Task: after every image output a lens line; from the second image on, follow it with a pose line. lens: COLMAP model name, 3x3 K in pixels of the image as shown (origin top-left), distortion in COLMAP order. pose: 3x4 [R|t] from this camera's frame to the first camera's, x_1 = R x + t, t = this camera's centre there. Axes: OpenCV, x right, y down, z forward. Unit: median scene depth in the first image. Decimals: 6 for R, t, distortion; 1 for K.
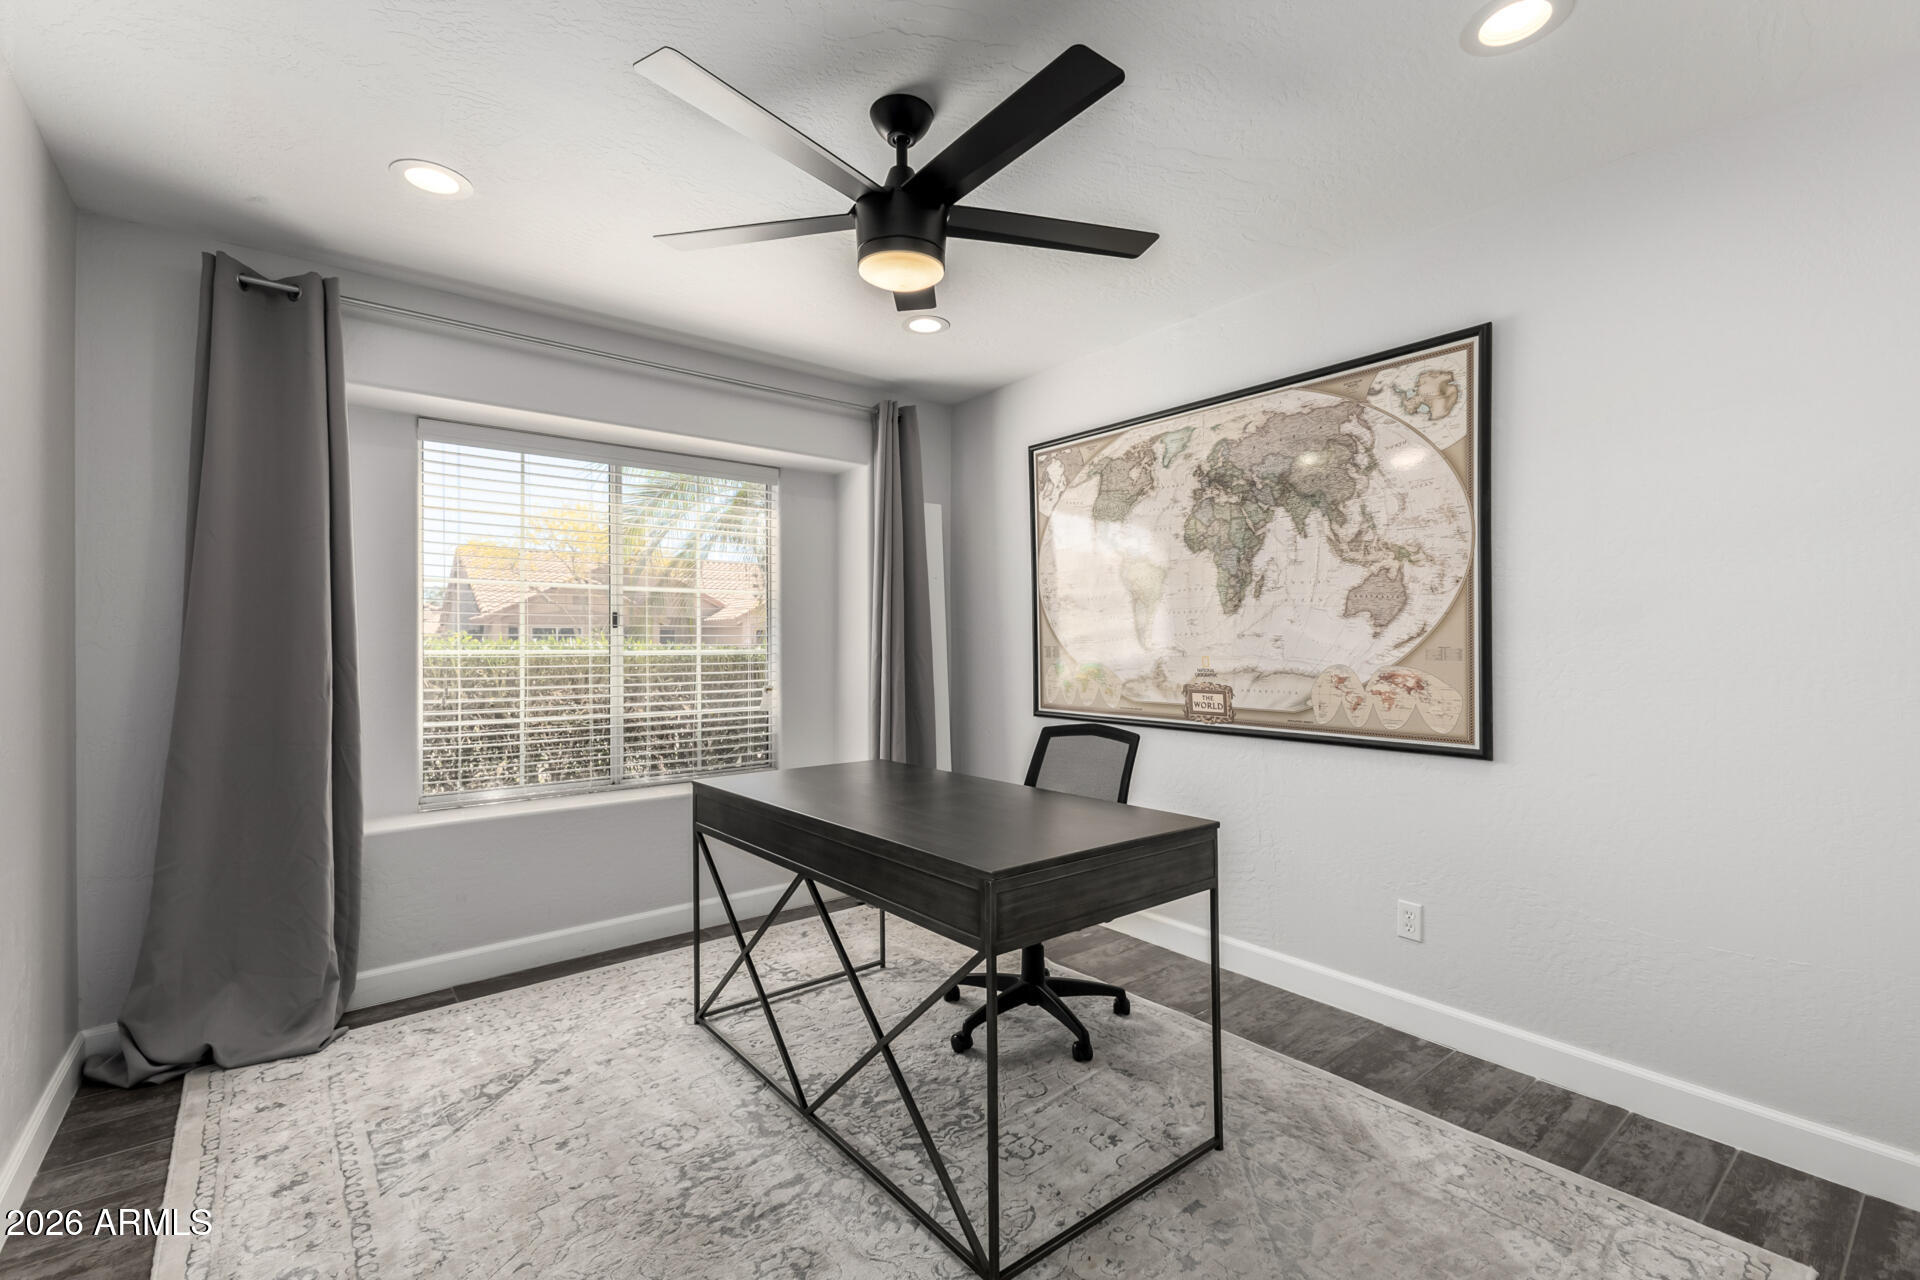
lens RADIAL K [[834.2, 0, 959.9], [0, 834.2, 640.8], [0, 0, 1]] dist [0.013856, -0.003611]
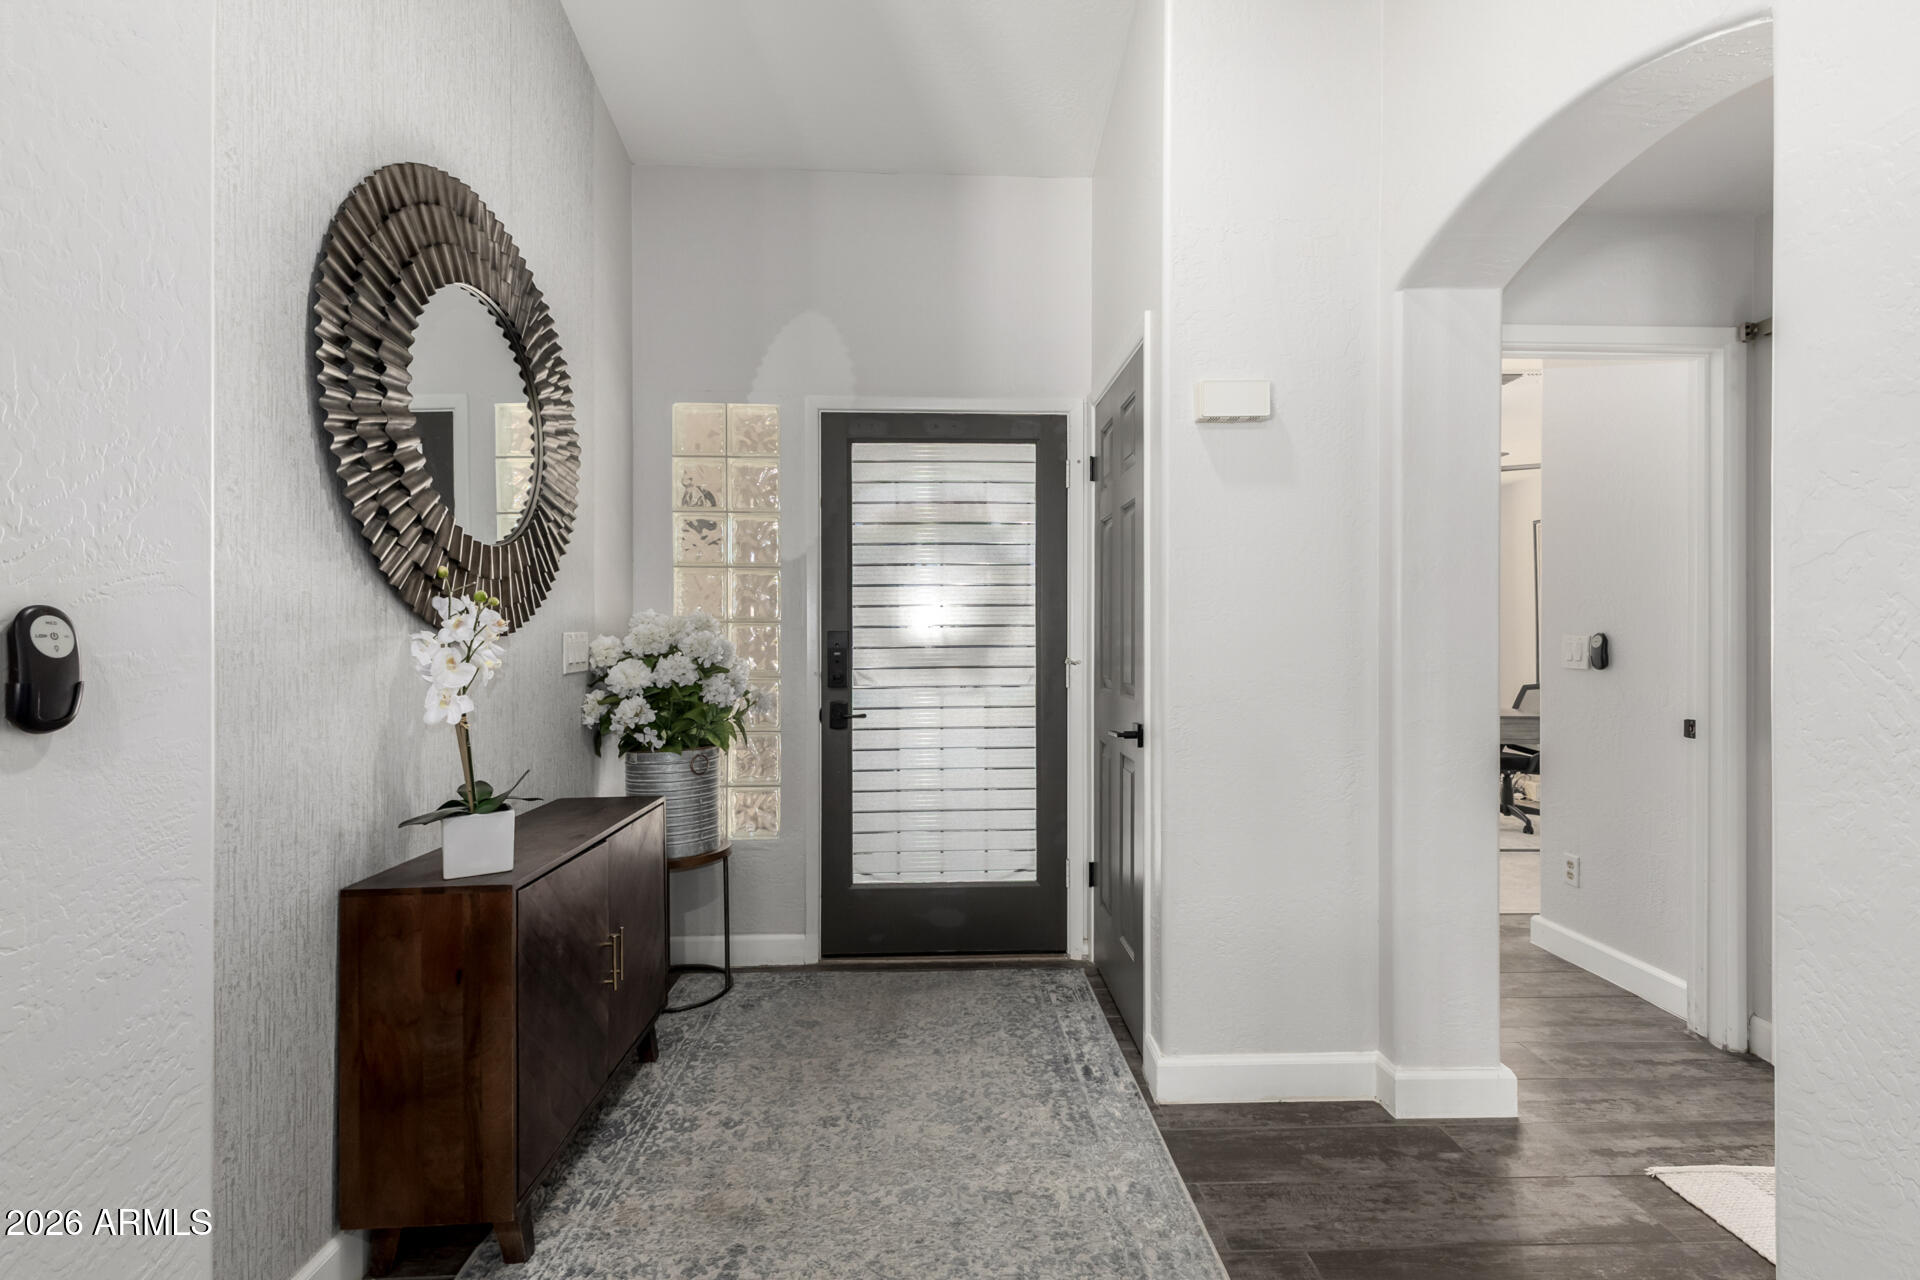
lens RADIAL K [[834.2, 0, 960.6], [0, 834.2, 638.1], [0, 0, 1]] dist [0.013856, -0.003611]
pose [[0.802590, 0.001791, -0.596528, 0.242004], [0.001263, 0.999988, 0.004702, -0.015811], [0.596529, -0.004527, 0.802579, -1.499230]]
